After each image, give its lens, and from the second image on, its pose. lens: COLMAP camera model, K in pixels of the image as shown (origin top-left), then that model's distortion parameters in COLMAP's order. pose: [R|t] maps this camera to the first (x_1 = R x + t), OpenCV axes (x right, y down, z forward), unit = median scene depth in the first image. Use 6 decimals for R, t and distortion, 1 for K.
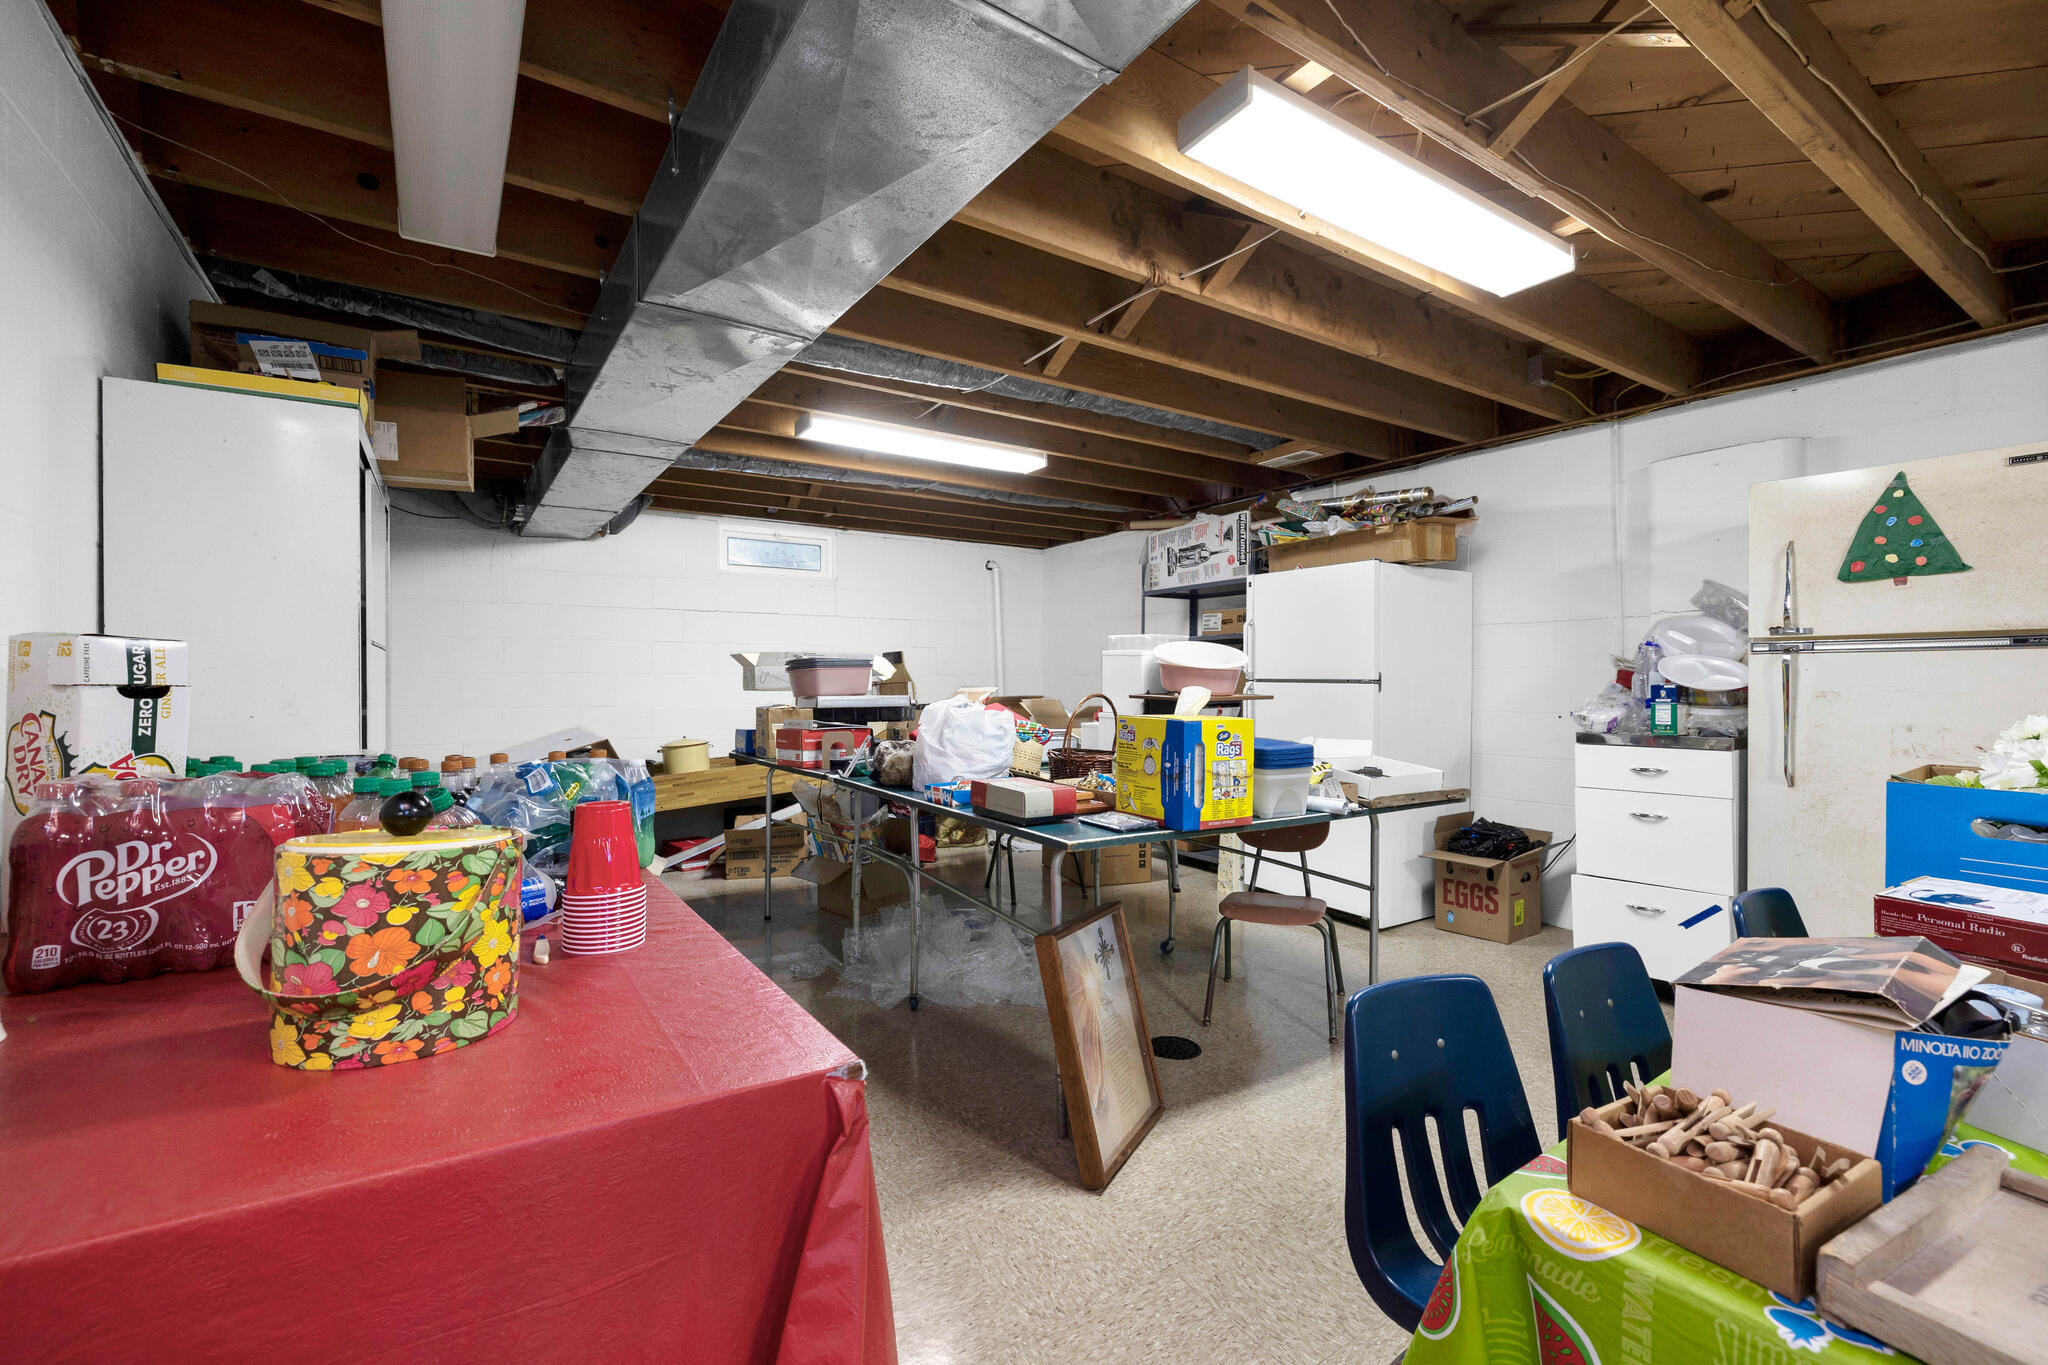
lens RADIAL K [[853.5, 0, 1021.9], [0, 853.5, 688.9], [0, 0, 1]] dist [-0.001722, -0.000126]
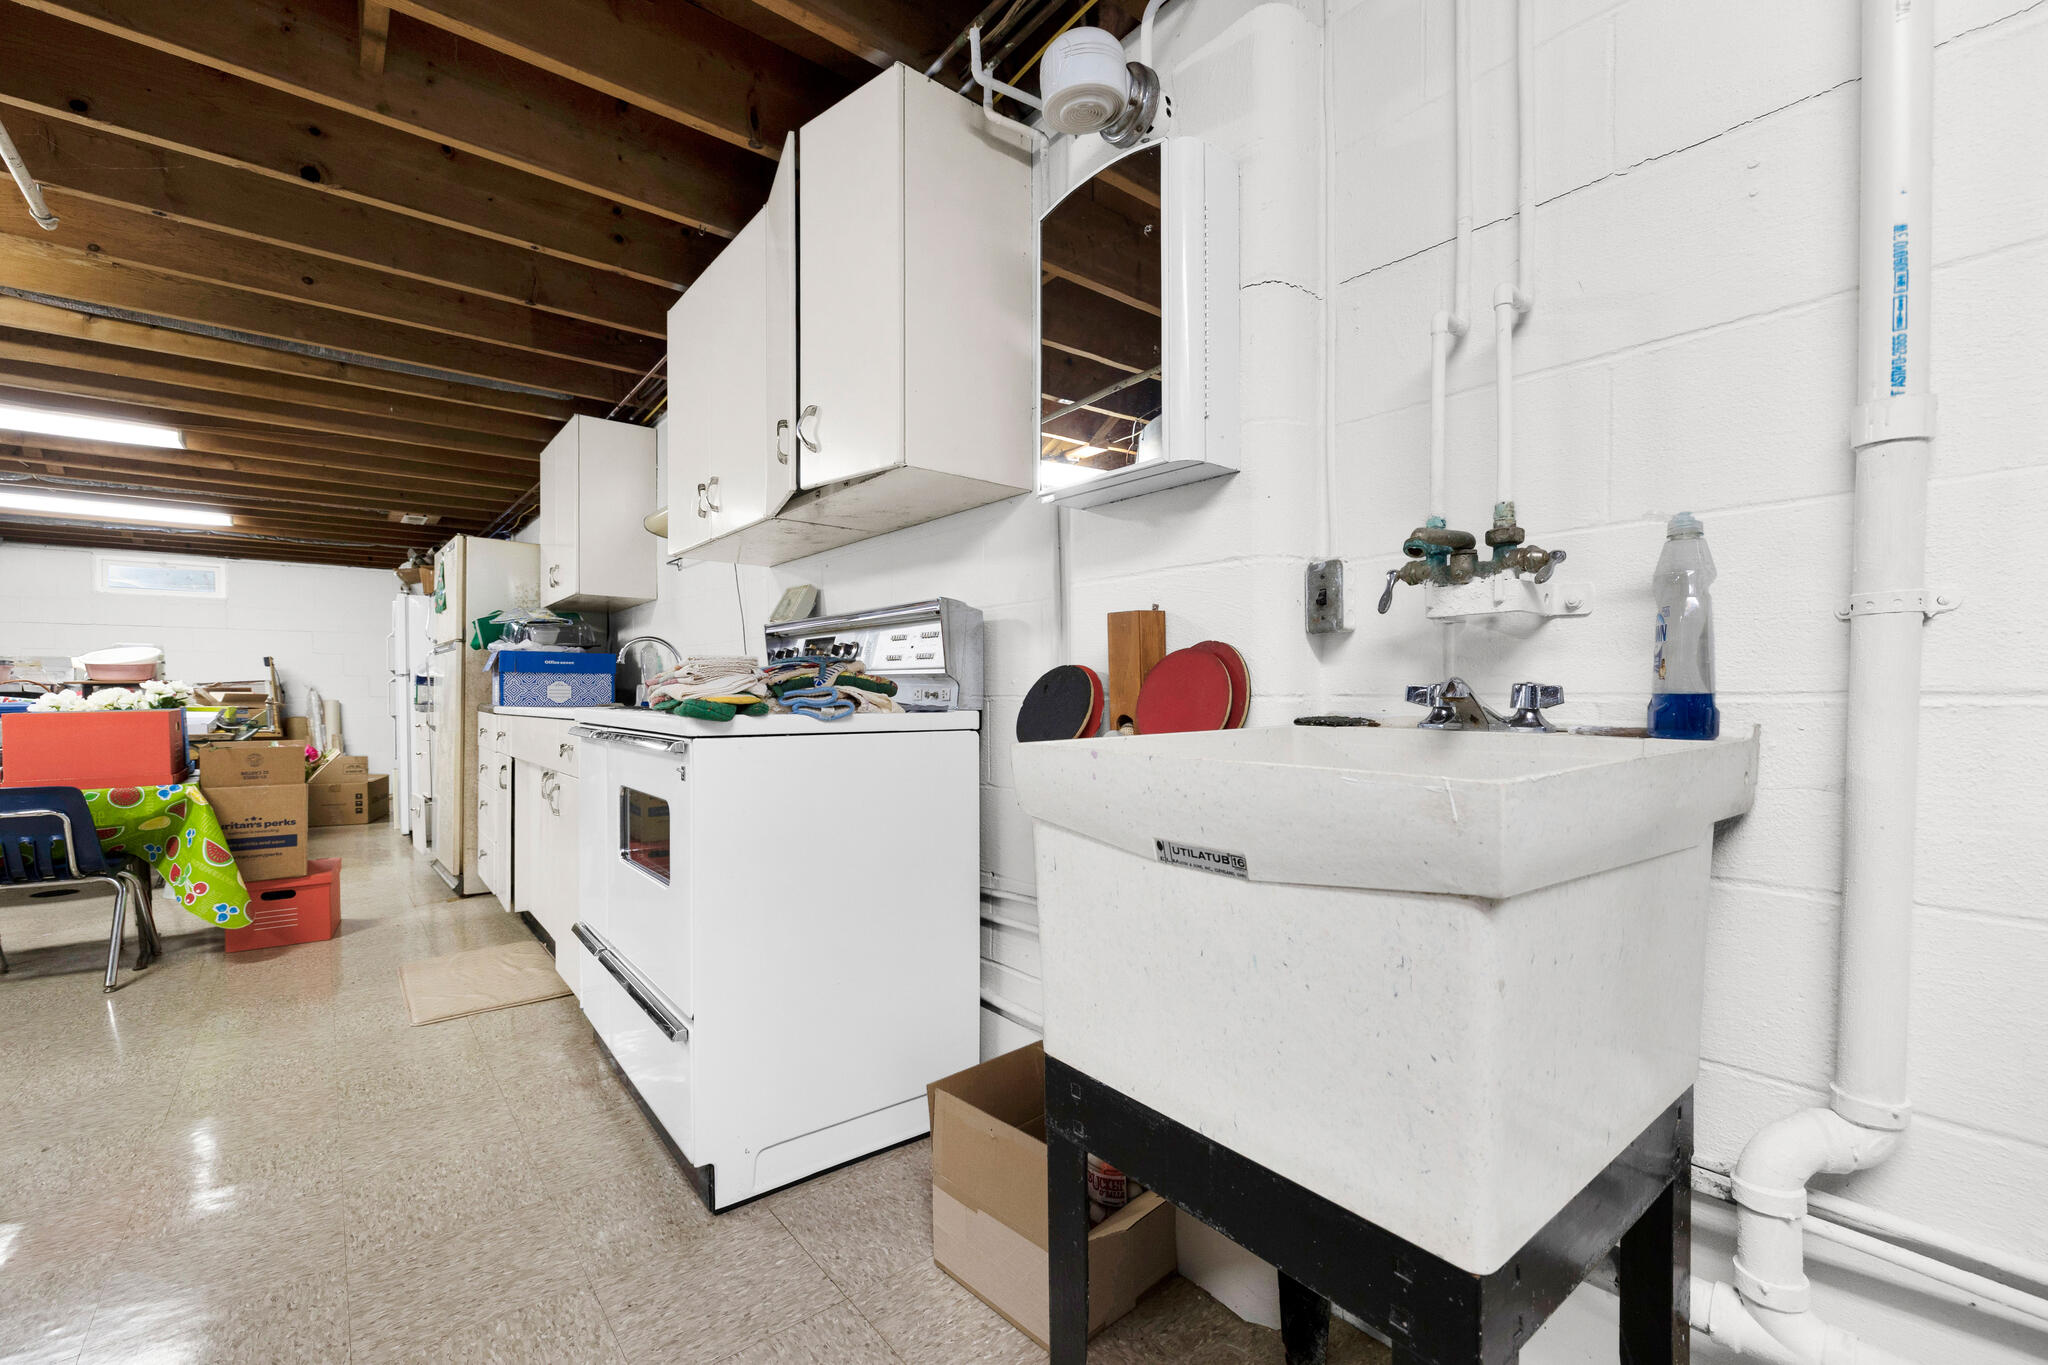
lens RADIAL K [[853.5, 0, 1021.4], [0, 853.5, 701.8], [0, 0, 1]] dist [-0.001722, -0.000126]
pose [[0.994743, -0.005034, 0.102275, 1.459600], [0.004584, 0.999979, 0.004641, 0.039349], [-0.102296, -0.004147, 0.994745, -0.642630]]
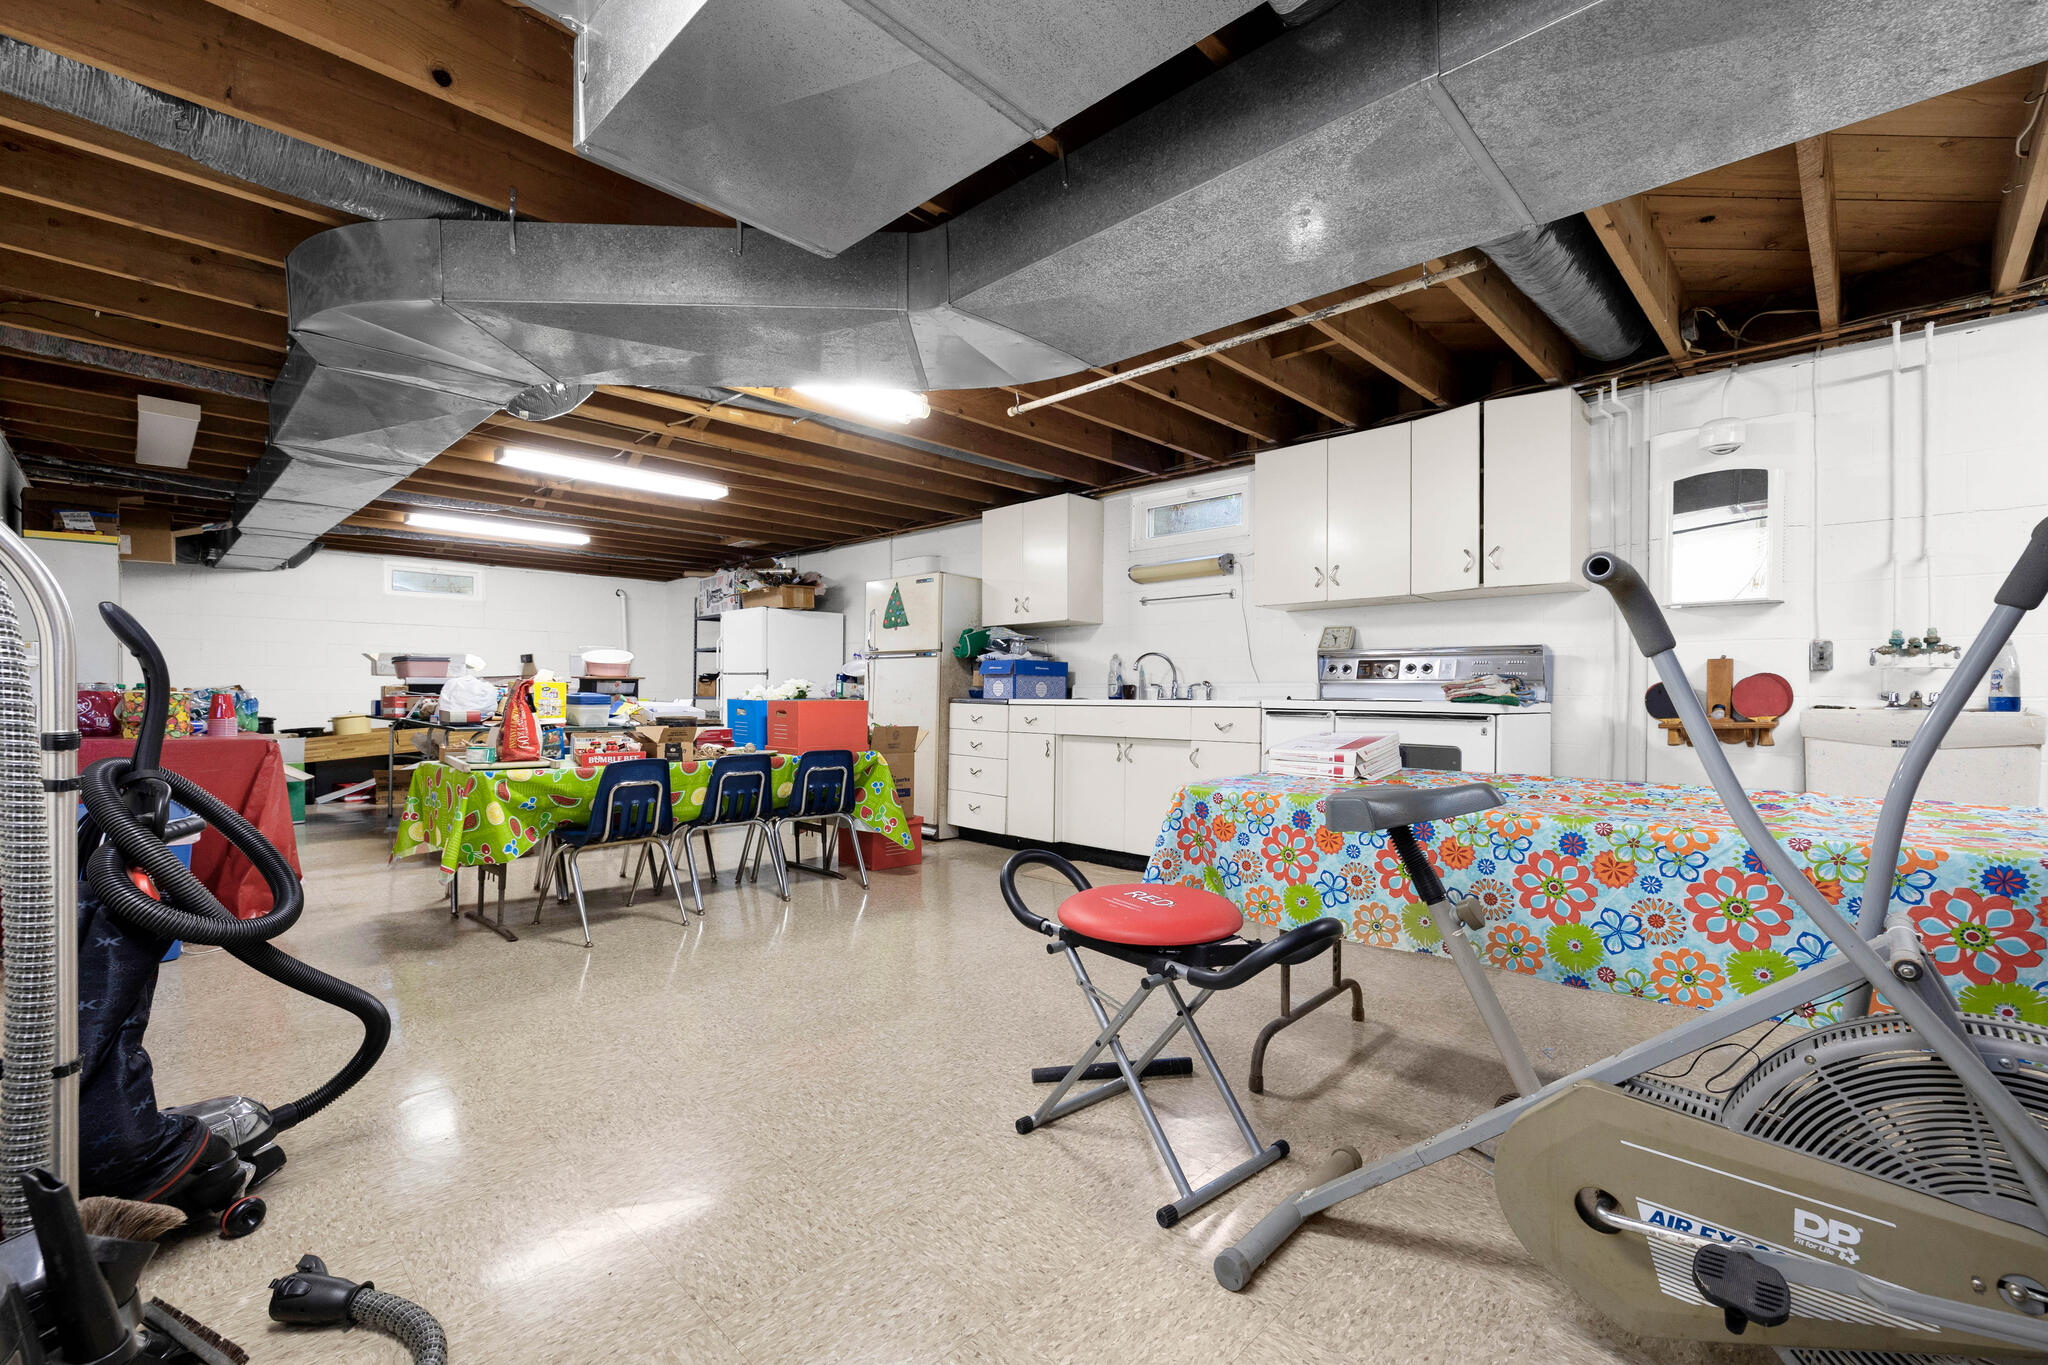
lens RADIAL K [[853.5, 0, 1028.6], [0, 853.5, 697.9], [0, 0, 1]] dist [-0.001722, -0.000126]
pose [[0.976646, 0.003178, 0.214831, 0.628553], [-0.003602, 0.999992, 0.001579, 0.042257], [-0.214824, -0.002316, 0.976650, -0.983151]]
